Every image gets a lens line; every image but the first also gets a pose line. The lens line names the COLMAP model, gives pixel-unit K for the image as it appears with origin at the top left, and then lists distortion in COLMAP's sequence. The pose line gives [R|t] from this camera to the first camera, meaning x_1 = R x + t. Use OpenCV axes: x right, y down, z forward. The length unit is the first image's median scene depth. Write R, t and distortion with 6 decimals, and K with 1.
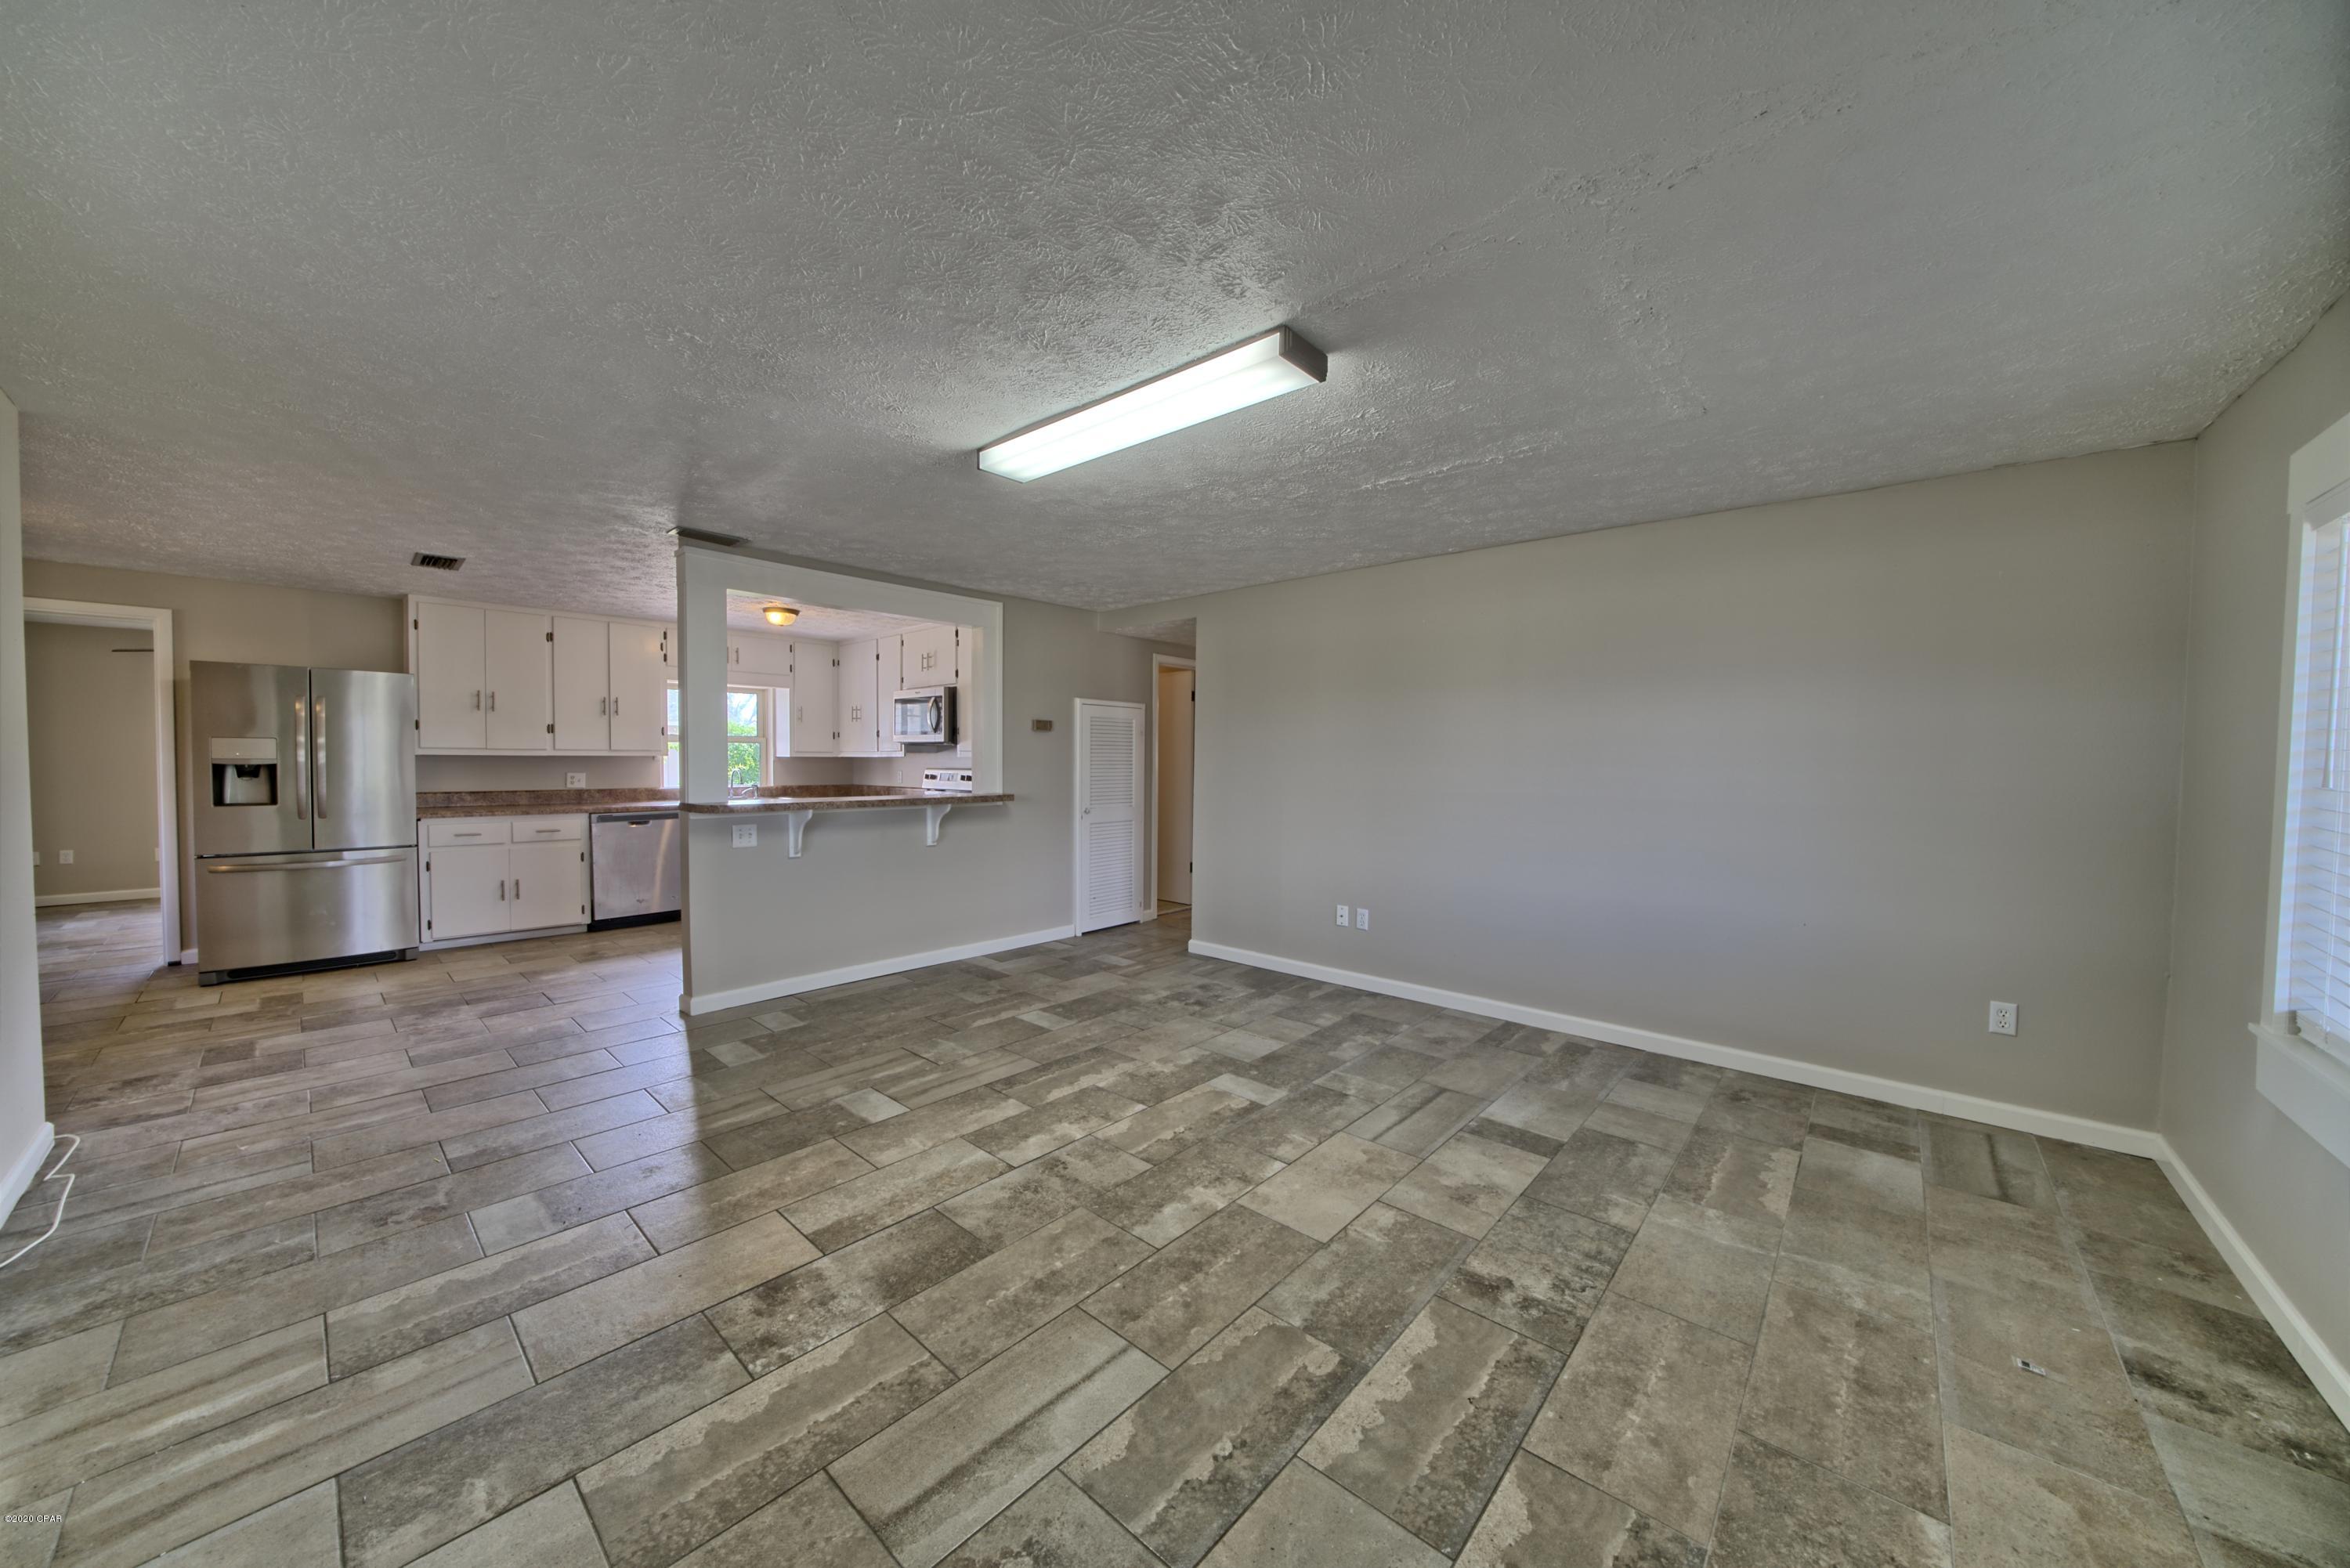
lens RADIAL K [[811.4, 0, 1168.9], [0, 811.4, 786.5], [0, 0, 1]] dist [-0.021156, 0.000242]
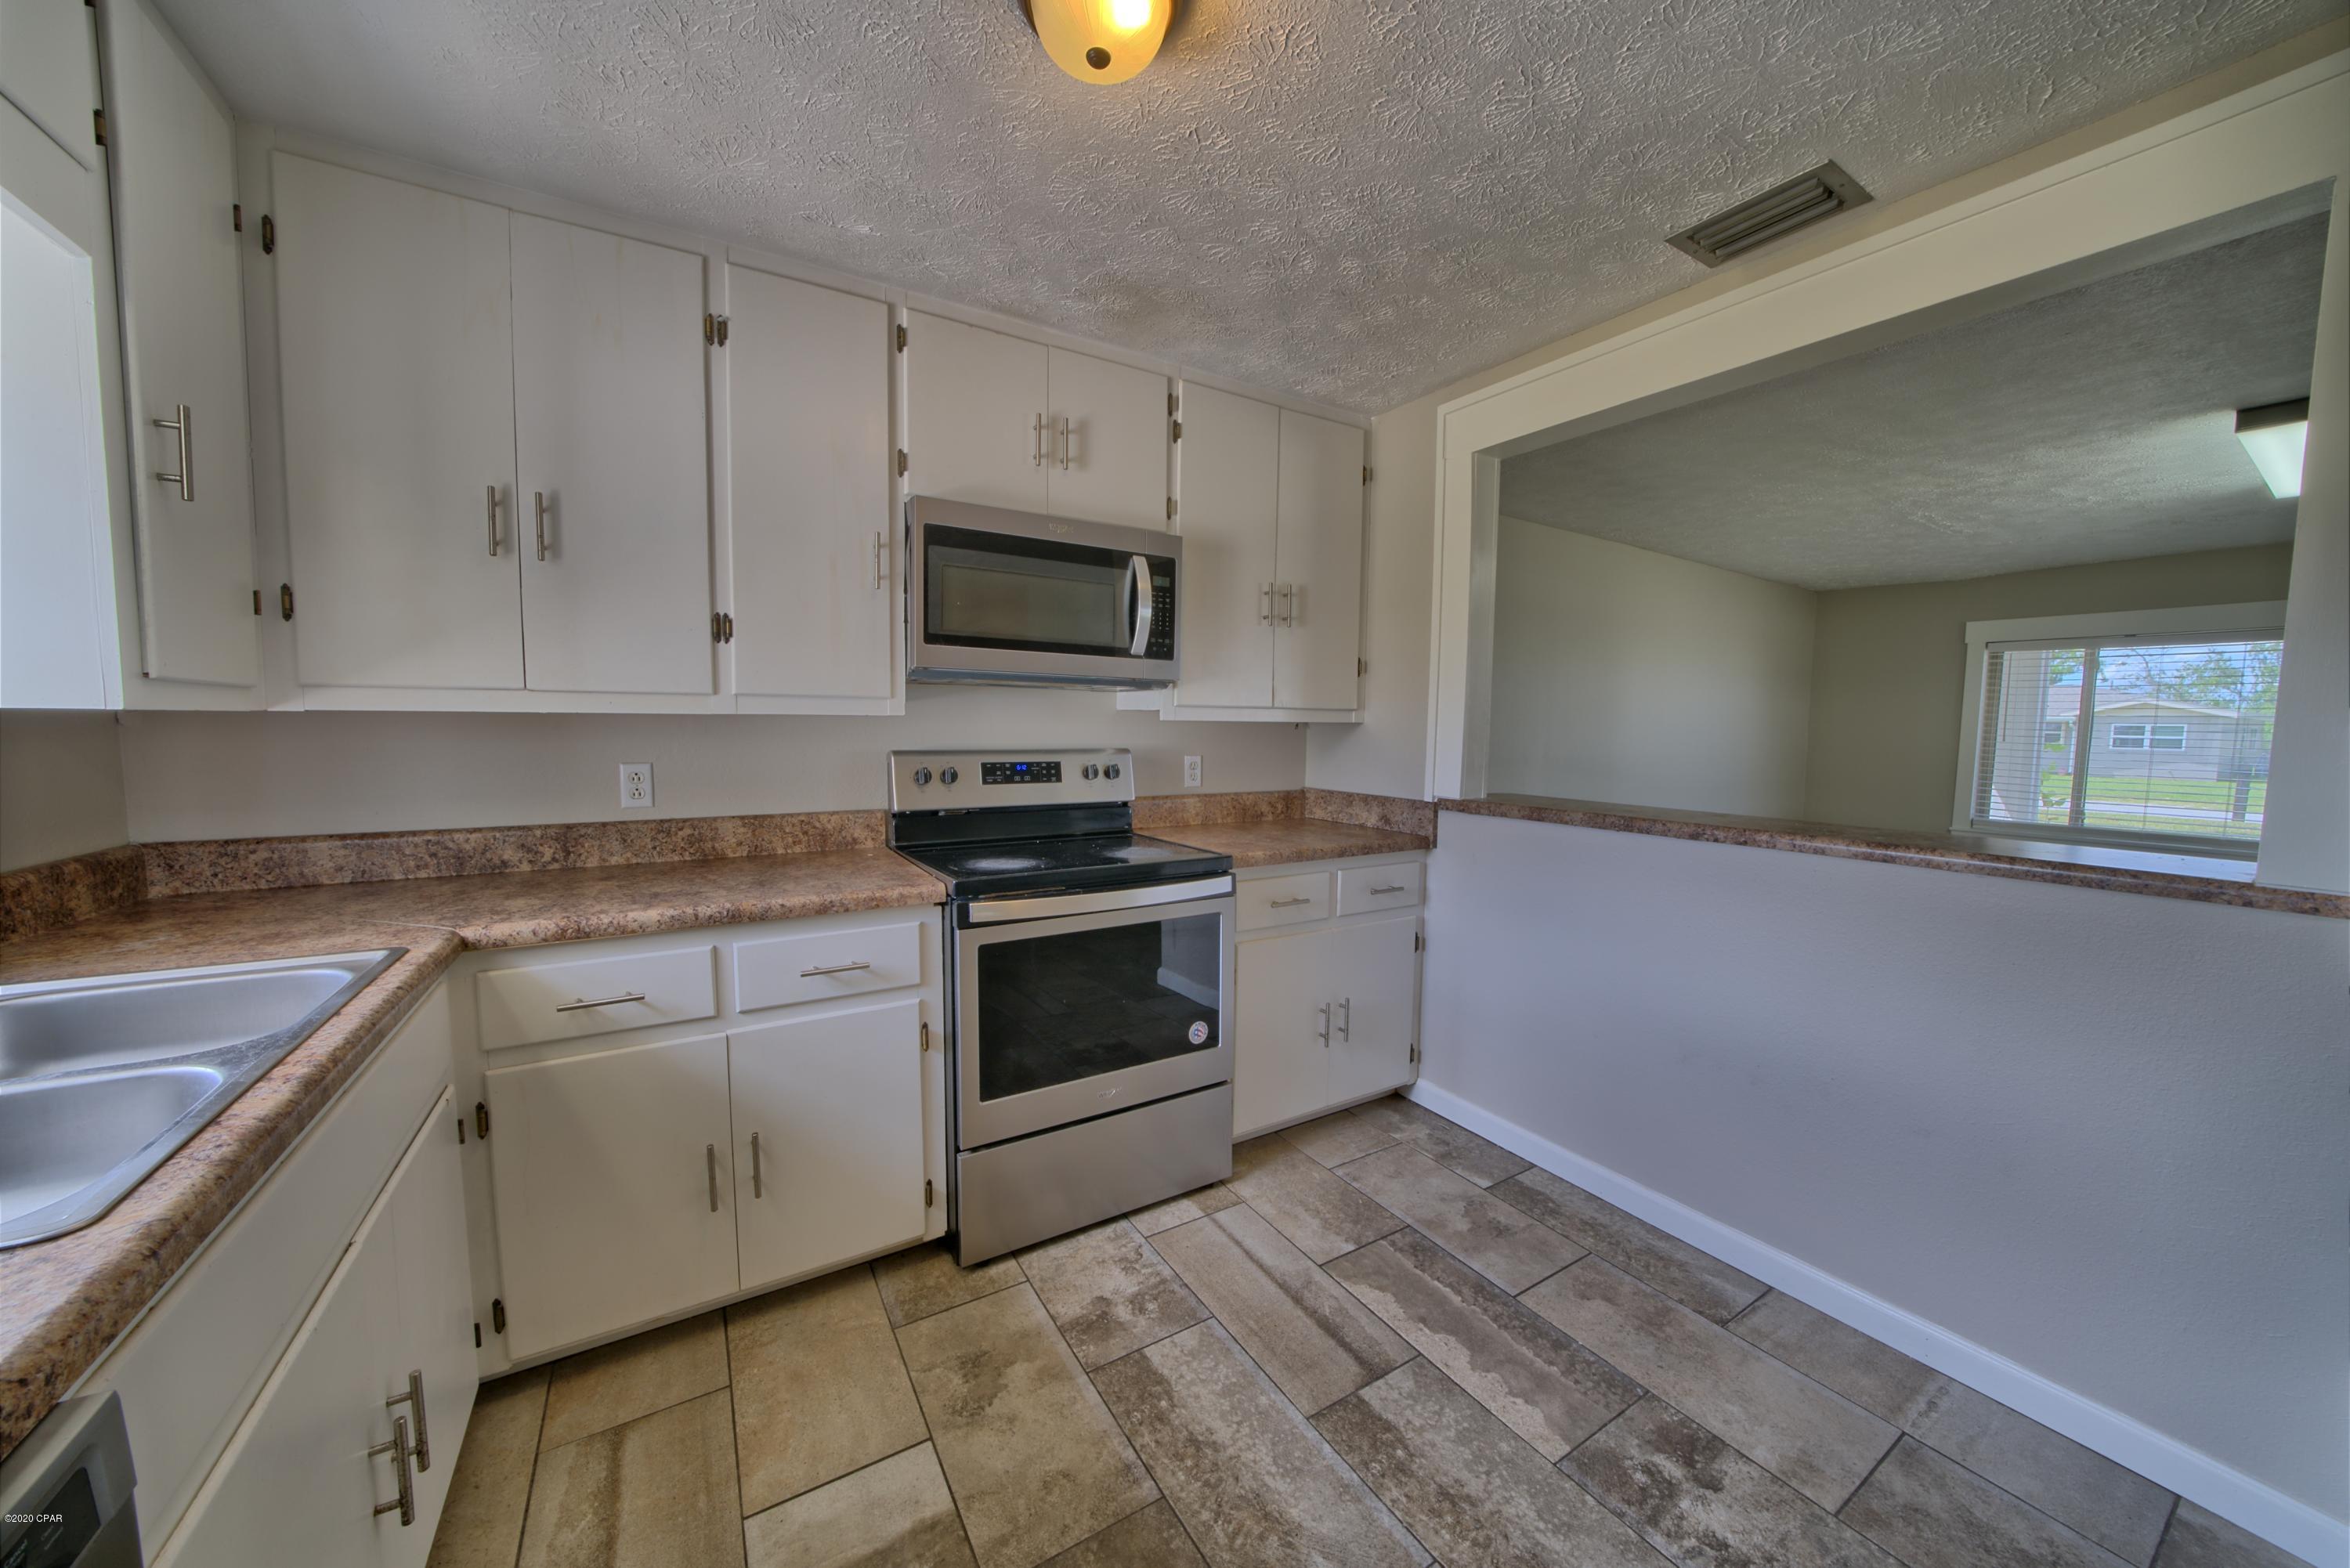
lens RADIAL K [[816.5, 0, 1170.3], [0, 816.5, 785.7], [0, 0, 1]] dist [-0.017000, 0.000474]
pose [[0.290461, -0.077141, 0.953772, -1.368691], [0.023628, 0.997019, 0.073443, -0.070994], [-0.956595, 0.001203, 0.291418, 1.861700]]
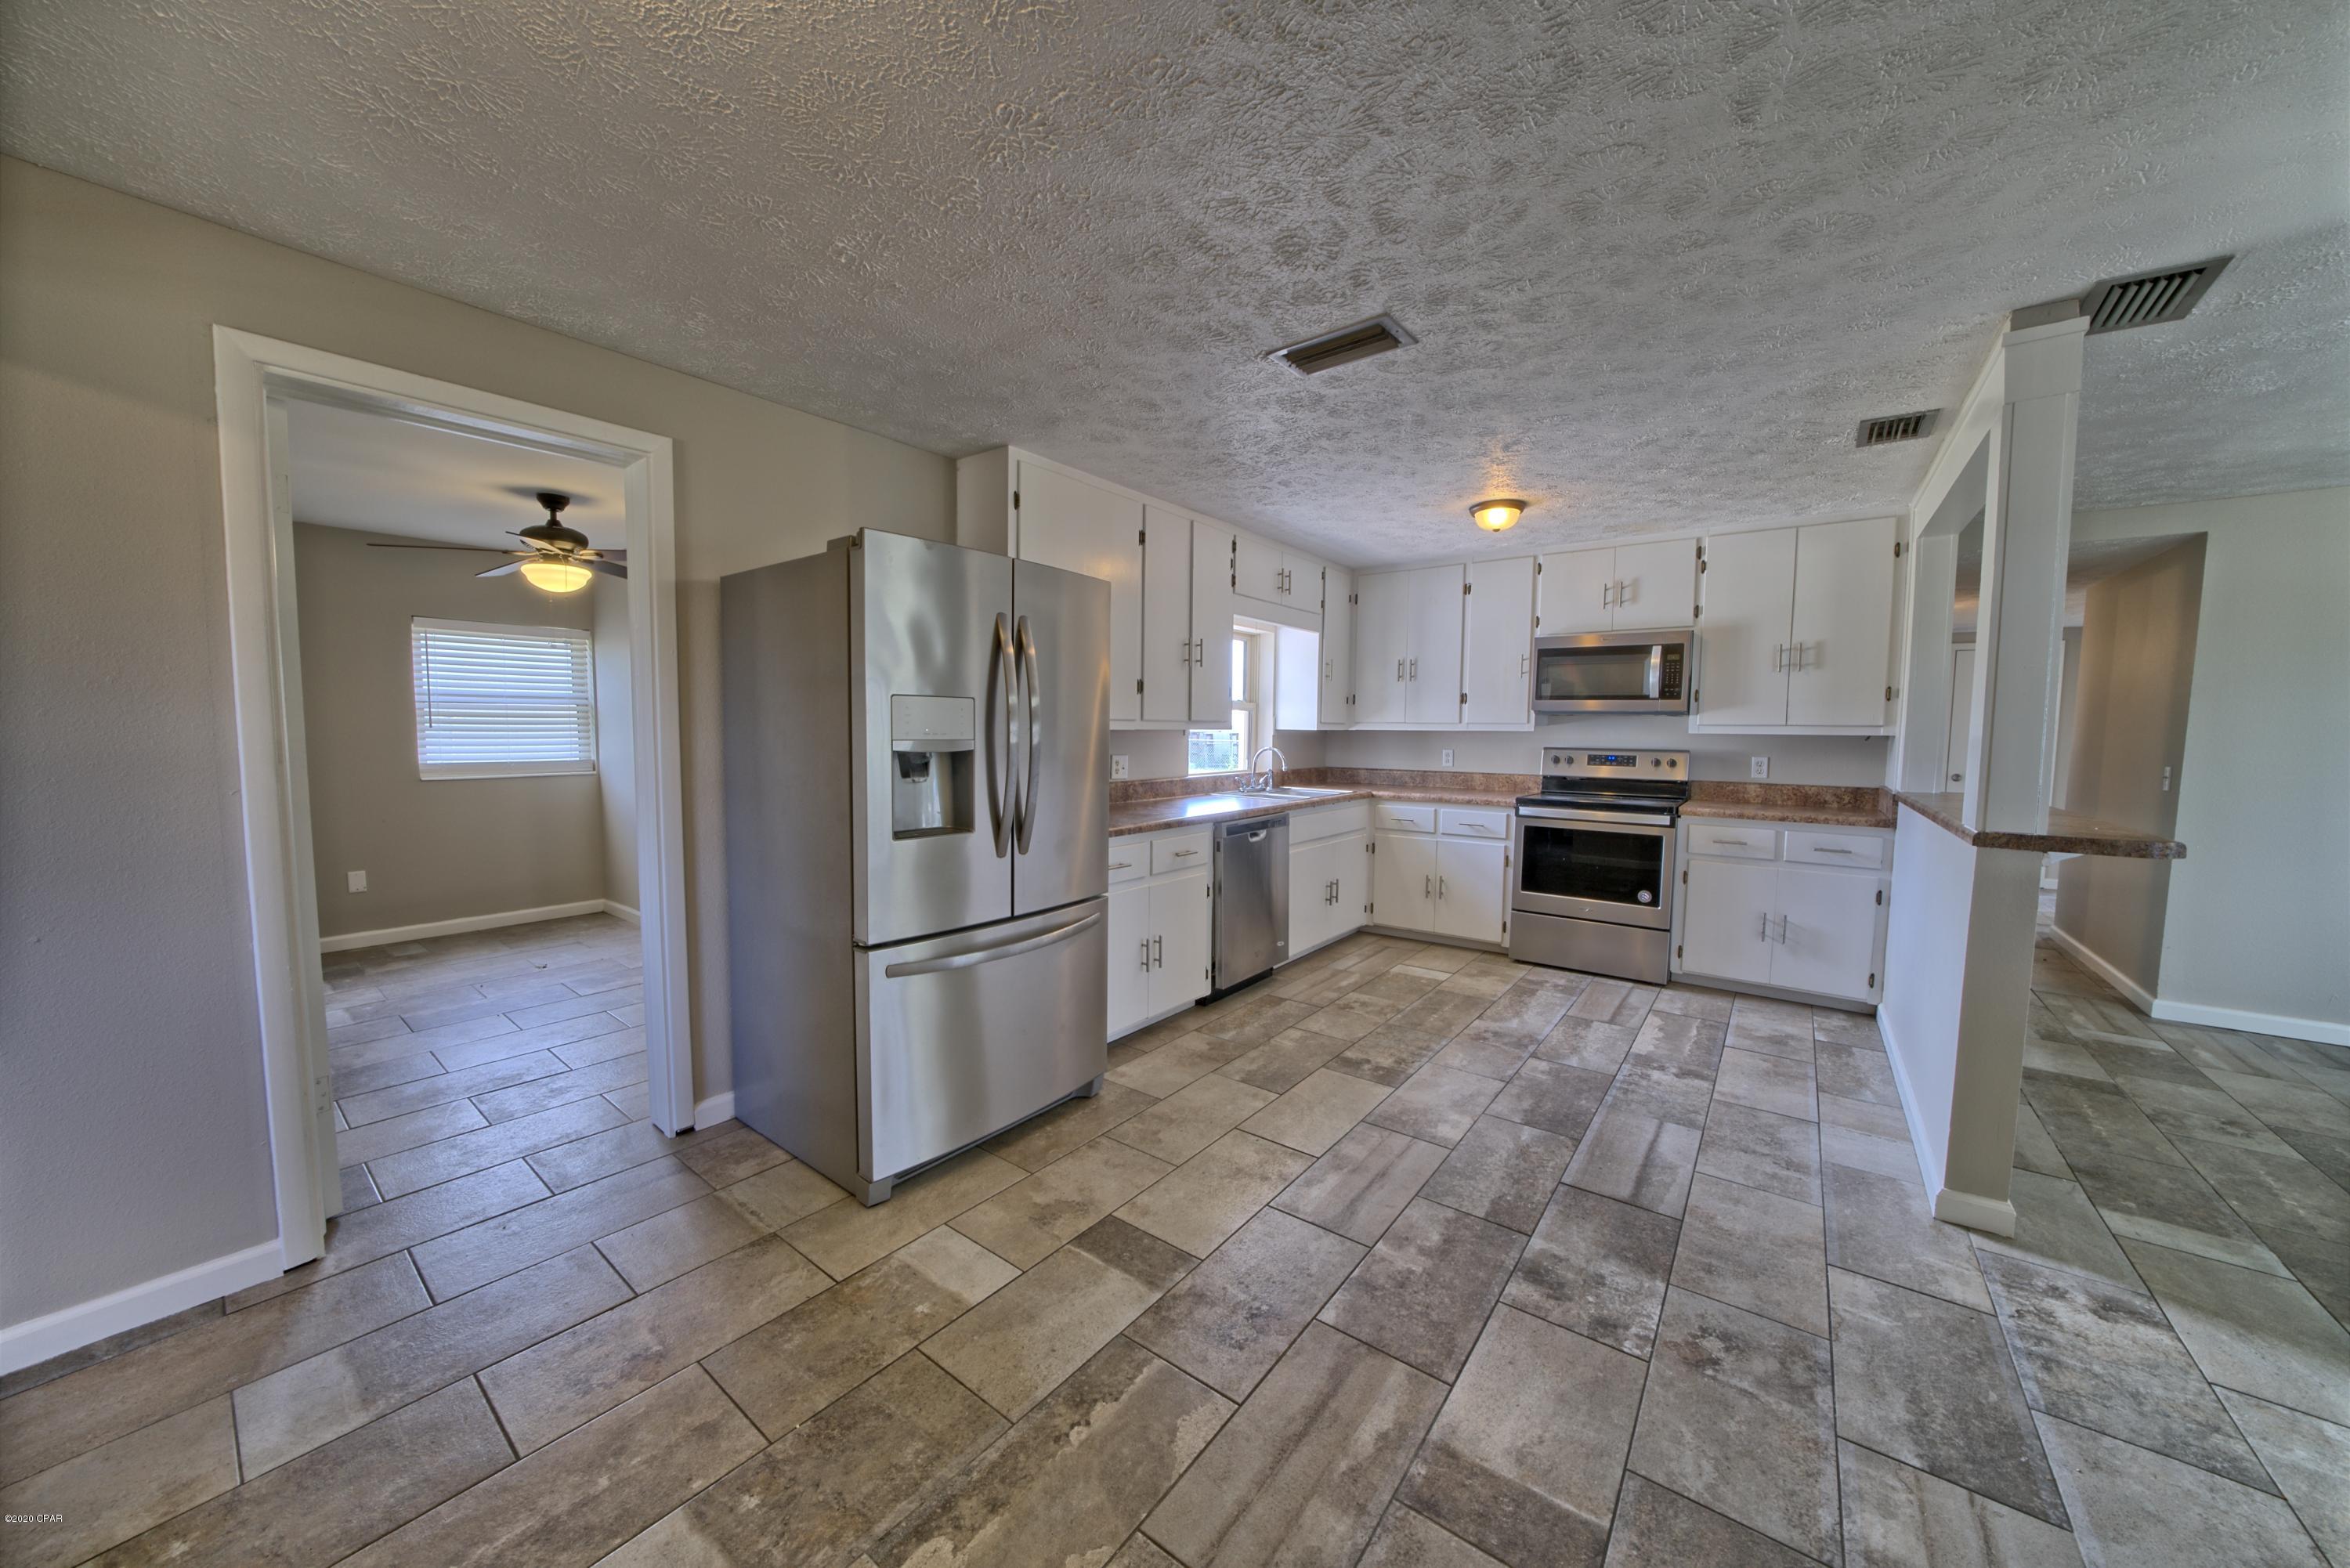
lens RADIAL K [[811.4, 0, 1168.9], [0, 811.4, 786.5], [0, 0, 1]] dist [-0.021156, 0.000242]
pose [[0.997472, -0.003377, 0.070980, -1.591995], [0.000564, 0.999215, 0.039615, -0.038604], [-0.071058, -0.039474, 0.996691, 0.731920]]
